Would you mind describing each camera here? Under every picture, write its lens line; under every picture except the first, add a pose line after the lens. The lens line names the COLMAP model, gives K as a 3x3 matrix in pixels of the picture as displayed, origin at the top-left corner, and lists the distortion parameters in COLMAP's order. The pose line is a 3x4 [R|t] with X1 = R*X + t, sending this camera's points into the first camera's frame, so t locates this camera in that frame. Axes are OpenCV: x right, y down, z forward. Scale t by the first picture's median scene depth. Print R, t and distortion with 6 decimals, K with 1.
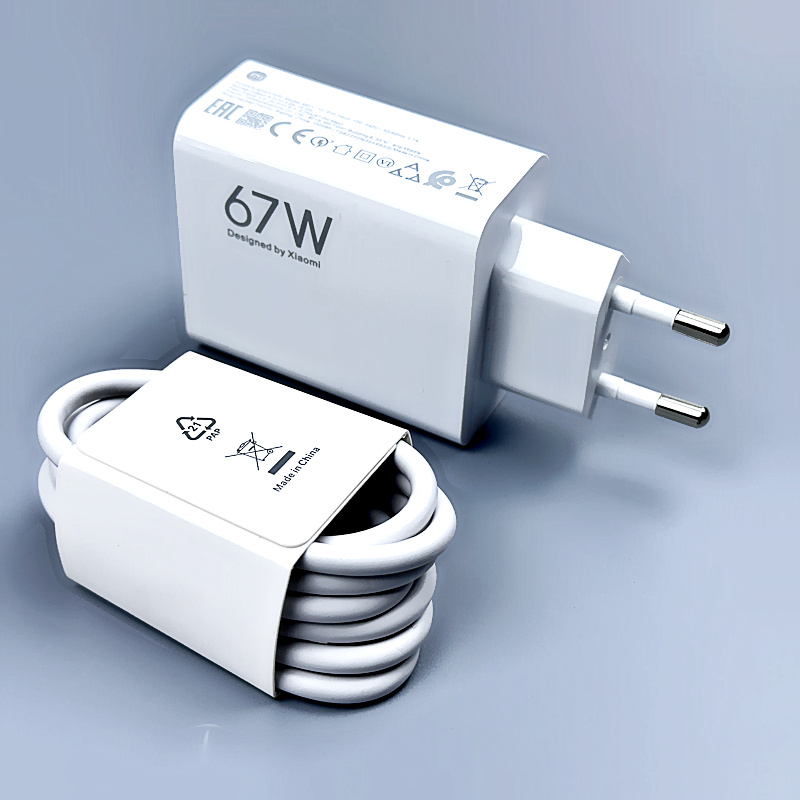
lens RADIAL K [[1503.1, 0, 400.0], [0, 1503.1, 400.0], [0, 0, 1]] dist [0.058320, 0.185591]
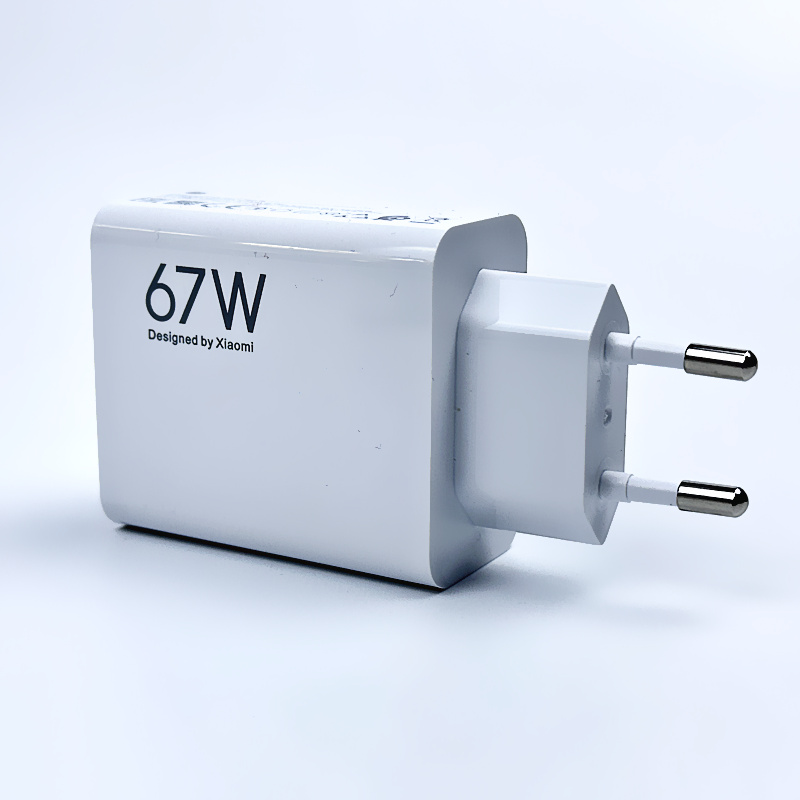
lens RADIAL K [[1503.1, 0, 400.0], [0, 1503.1, 400.0], [0, 0, 1]] dist [0.058320, 0.185591]
pose [[0.999306, -0.022473, -0.029720, 0.052104], [0.005568, 0.878748, -0.477253, 0.334821], [0.036841, 0.476756, 0.878263, 0.292849]]
